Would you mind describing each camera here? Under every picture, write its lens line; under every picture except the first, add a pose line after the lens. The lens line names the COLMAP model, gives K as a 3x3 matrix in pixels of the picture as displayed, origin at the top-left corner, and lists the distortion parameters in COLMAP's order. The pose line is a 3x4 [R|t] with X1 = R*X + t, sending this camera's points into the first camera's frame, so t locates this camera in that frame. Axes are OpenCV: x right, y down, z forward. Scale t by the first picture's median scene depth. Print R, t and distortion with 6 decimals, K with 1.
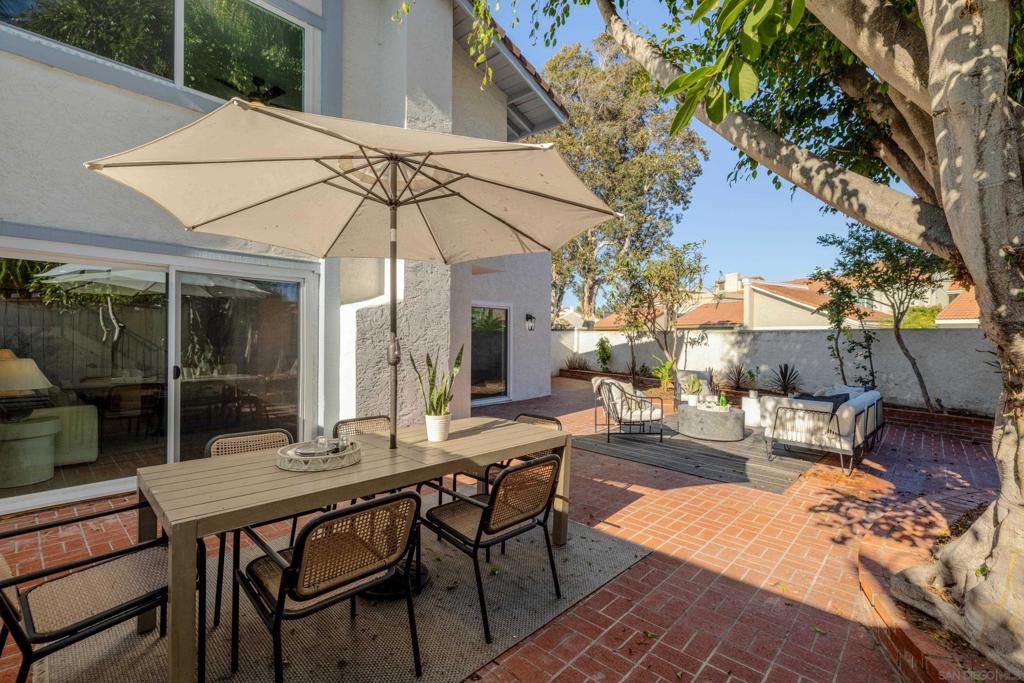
lens RADIAL K [[445.2, 0, 513.0], [0, 445.2, 341.7], [0, 0, 1]] dist [0.001844, -0.000065]
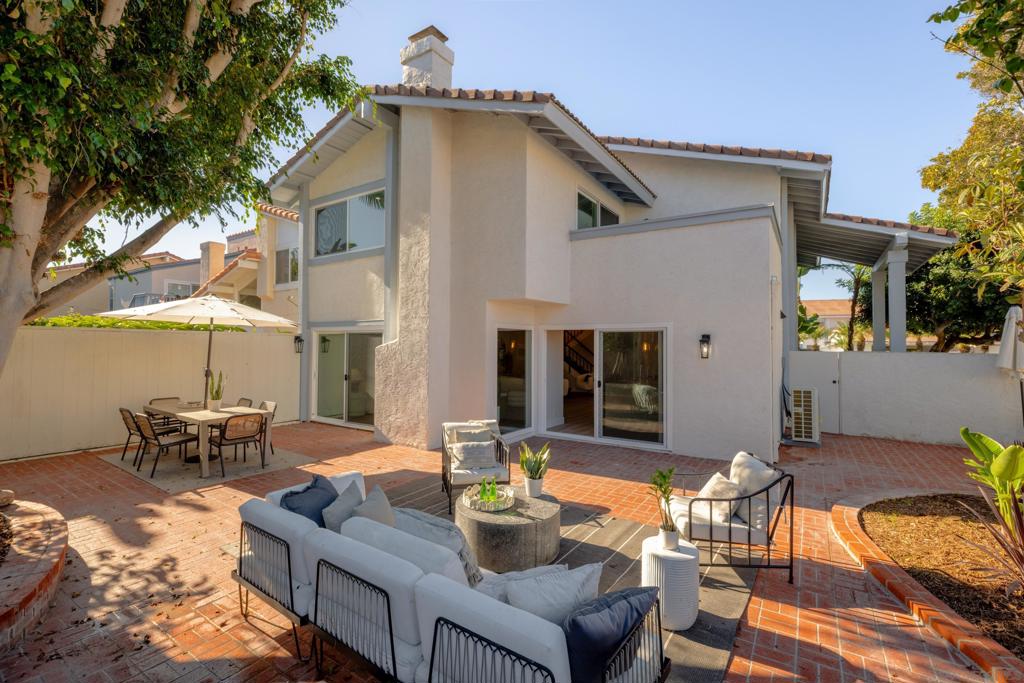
lens RADIAL K [[445.2, 0, 513.0], [0, 445.2, 337.6], [0, 0, 1]] dist [0.001844, -0.000065]
pose [[0.167626, -0.031789, -0.985338, 1.749845], [-0.014459, 0.999293, -0.034699, -0.077054], [0.985745, 0.020063, 0.167048, 1.554436]]
